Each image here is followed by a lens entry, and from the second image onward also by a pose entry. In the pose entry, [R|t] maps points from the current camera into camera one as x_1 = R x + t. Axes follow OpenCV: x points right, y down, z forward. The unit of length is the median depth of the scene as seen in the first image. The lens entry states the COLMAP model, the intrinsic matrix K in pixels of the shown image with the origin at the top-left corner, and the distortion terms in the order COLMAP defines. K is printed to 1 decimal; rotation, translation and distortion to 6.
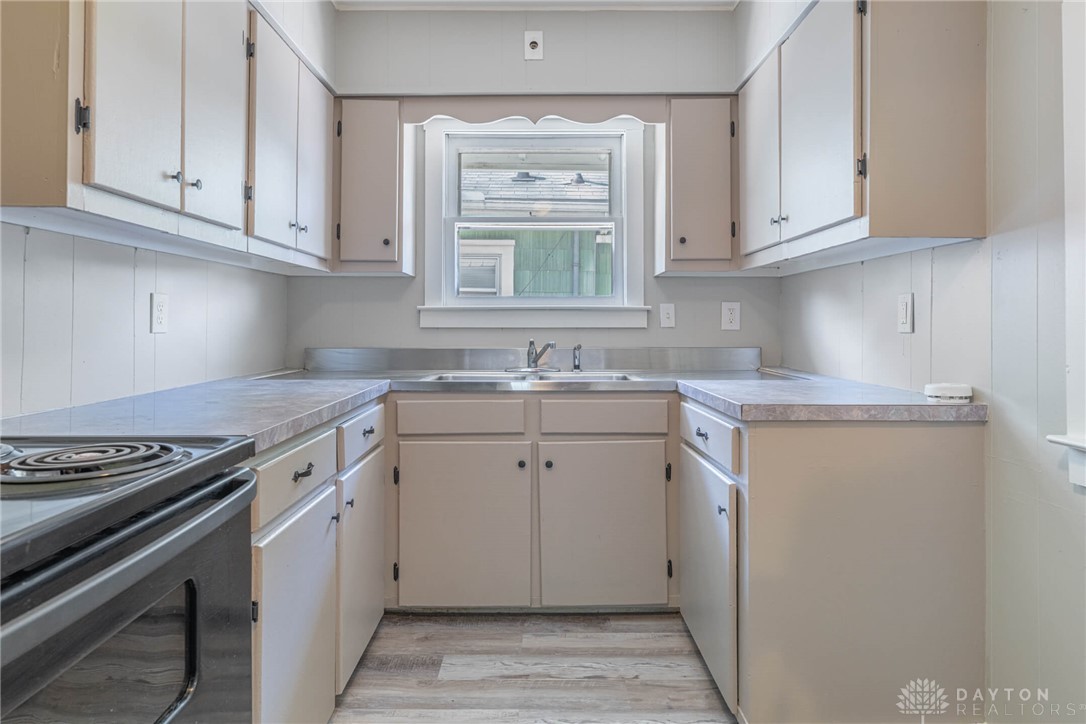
lens RADIAL K [[636.4, 0, 541.8], [0, 636.4, 317.1], [0, 0, 1]] dist [-0.001677, -0.000484]
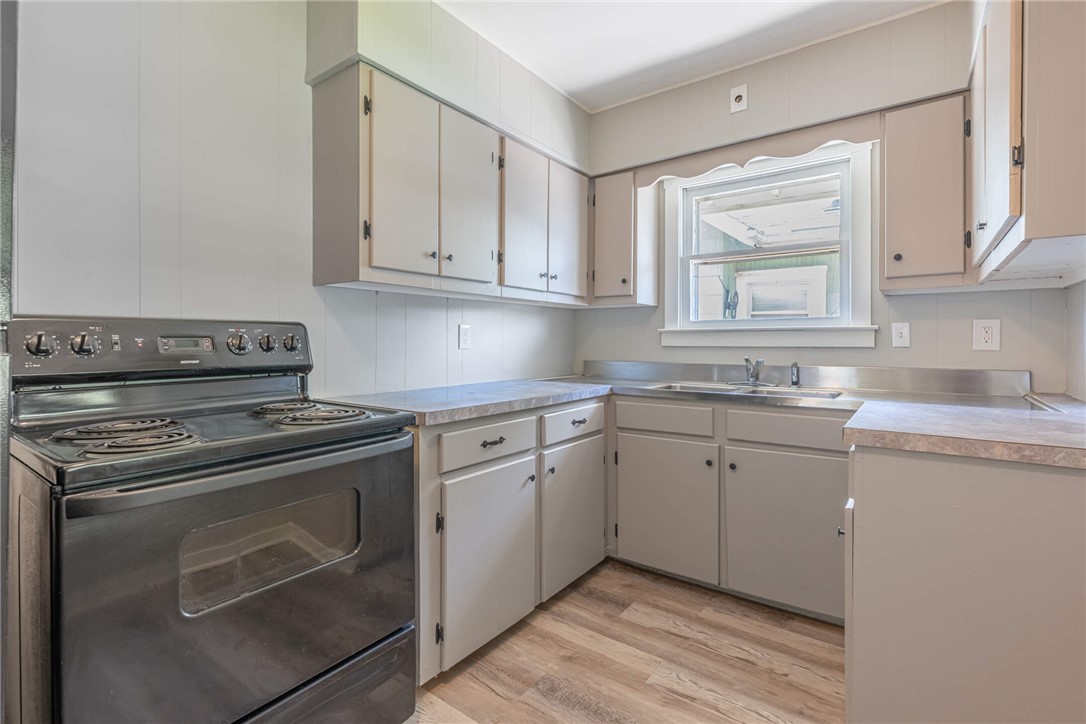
lens RADIAL K [[504.4, 0, 545.2], [0, 504.4, 341.8], [0, 0, 1]] dist [-0.000896, -0.000008]
pose [[0.802620, -0.000363, -0.596490, 0.297296], [0.006421, 0.999947, 0.008032, -0.002074], [0.596456, -0.010277, 0.802580, 0.077730]]
